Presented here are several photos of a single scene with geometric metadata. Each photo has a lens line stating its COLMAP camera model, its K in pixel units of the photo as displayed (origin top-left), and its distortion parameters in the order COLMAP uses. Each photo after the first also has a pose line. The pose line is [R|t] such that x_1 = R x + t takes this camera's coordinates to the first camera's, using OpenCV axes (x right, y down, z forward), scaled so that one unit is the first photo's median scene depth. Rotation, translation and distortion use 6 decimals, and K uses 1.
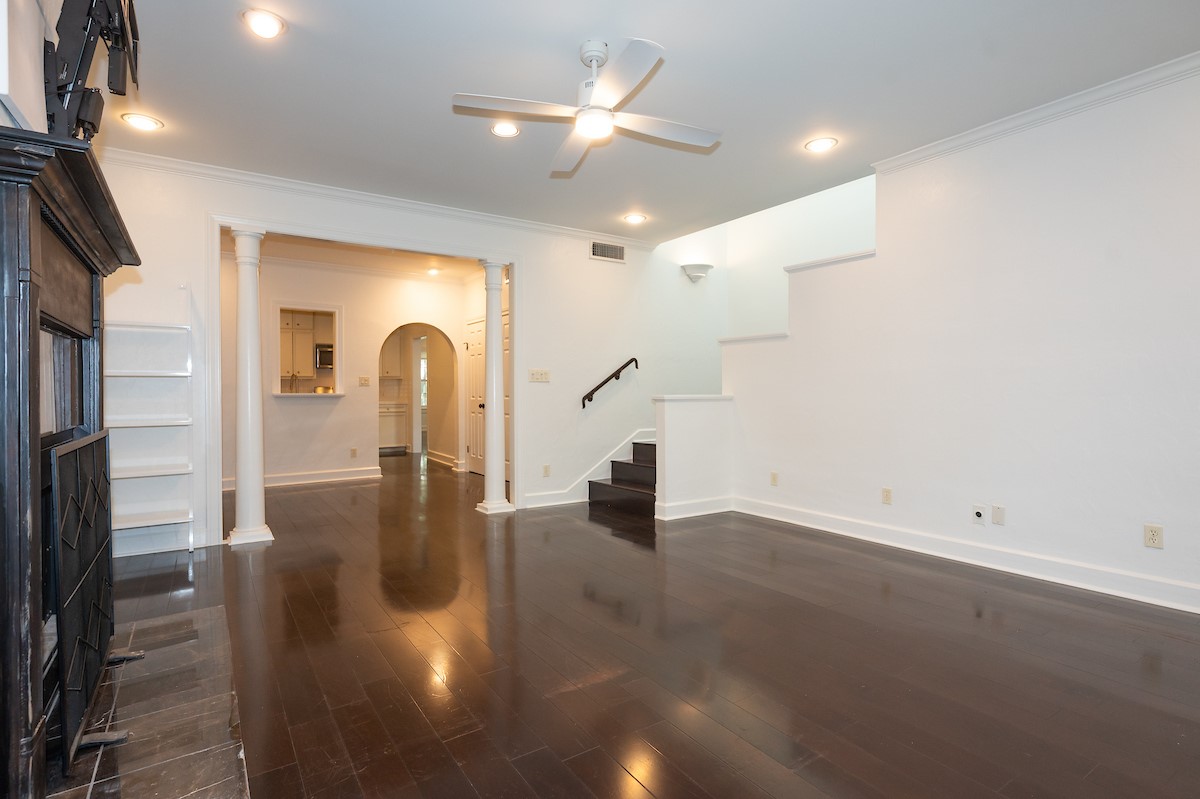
lens RADIAL K [[590.6, 0, 600.0], [0, 590.6, 399.5], [0, 0, 1]] dist [-0.000297, 0.000011]
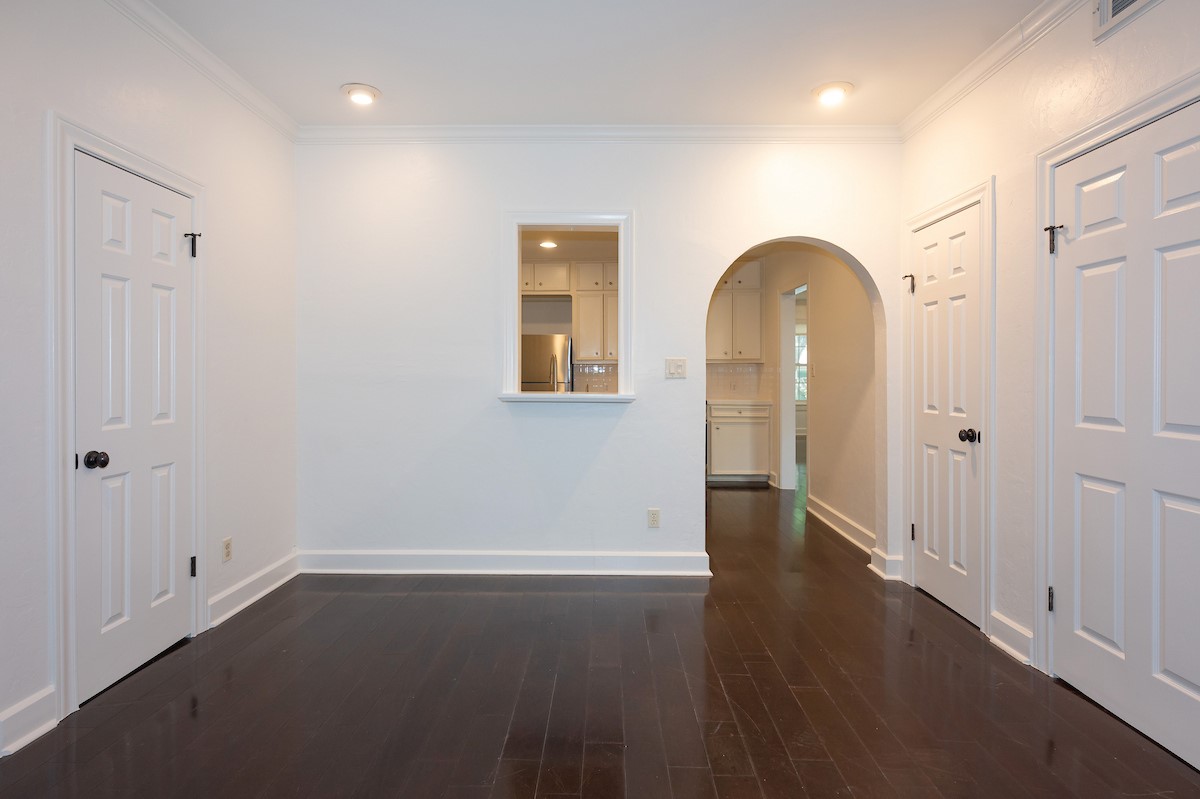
lens RADIAL K [[579.7, 0, 599.1], [0, 579.7, 371.3], [0, 0, 1]] dist [0.072841, 0.000004]
pose [[0.816299, 0.001425, -0.577628, -0.139637], [-0.012321, 0.999812, -0.014946, -0.016700], [0.577498, 0.019317, 0.816164, 0.455721]]
